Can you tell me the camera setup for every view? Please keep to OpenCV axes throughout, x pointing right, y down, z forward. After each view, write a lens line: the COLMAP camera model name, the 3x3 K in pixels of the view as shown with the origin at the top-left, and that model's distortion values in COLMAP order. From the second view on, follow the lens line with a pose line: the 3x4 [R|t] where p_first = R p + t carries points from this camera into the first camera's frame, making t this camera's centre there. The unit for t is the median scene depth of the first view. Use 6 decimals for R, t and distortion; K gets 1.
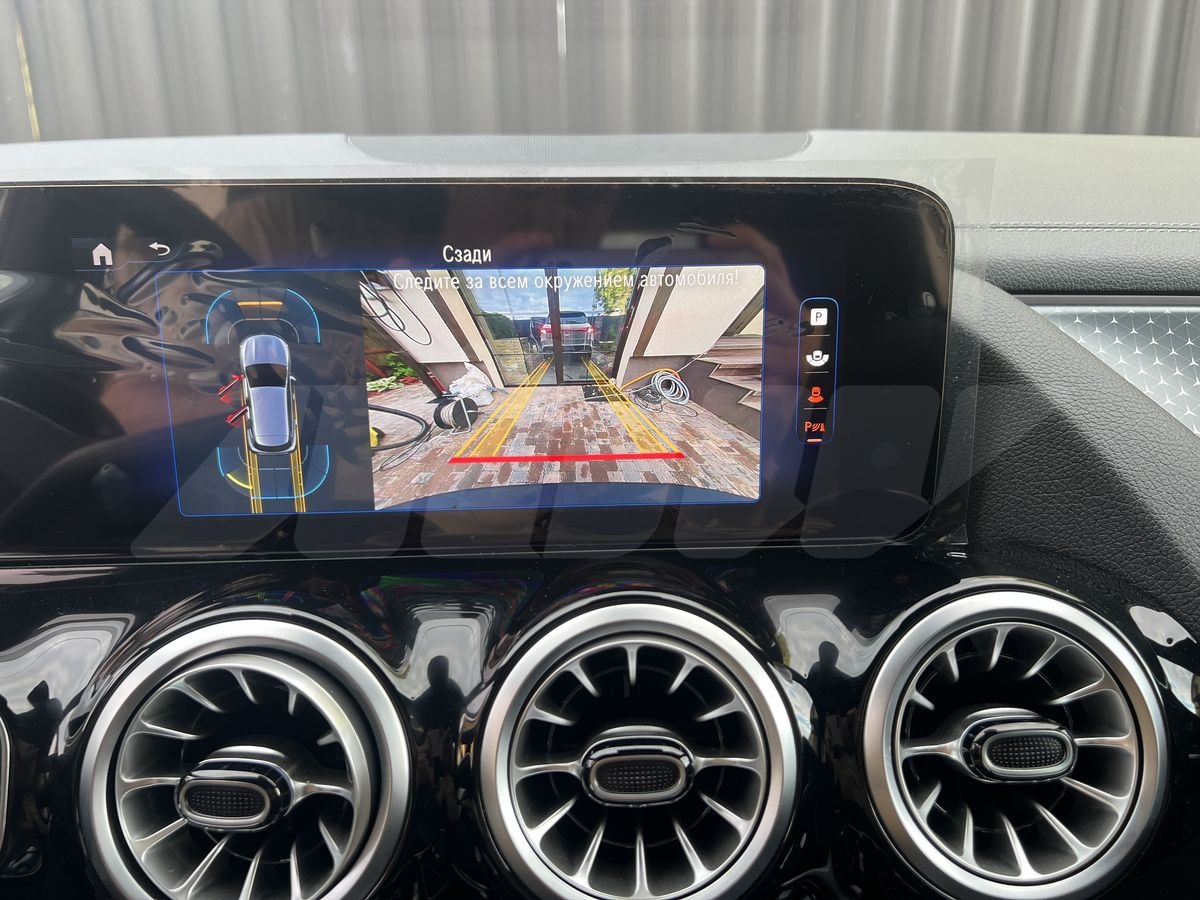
lens RADIAL K [[903.4, 0, 603.9], [0, 903.4, 455.5], [0, 0, 1]] dist [0.018690, -0.003360]
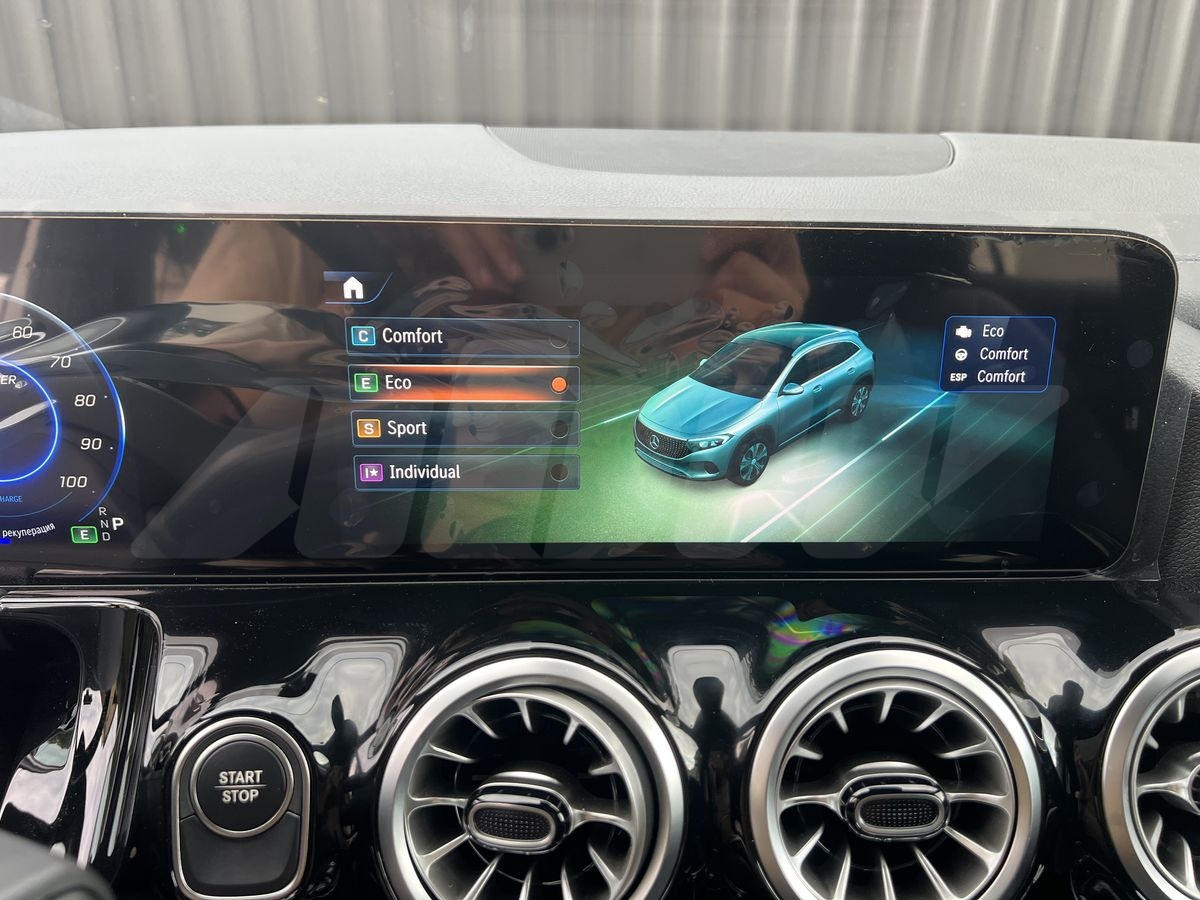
lens RADIAL K [[903.4, 0, 603.9], [0, 903.4, 455.5], [0, 0, 1]] dist [0.018690, -0.003360]
pose [[0.999630, 0.023392, 0.013887, -0.321662], [-0.024195, 0.997861, 0.060736, -0.117009], [-0.012437, -0.061050, 0.998057, -0.033727]]
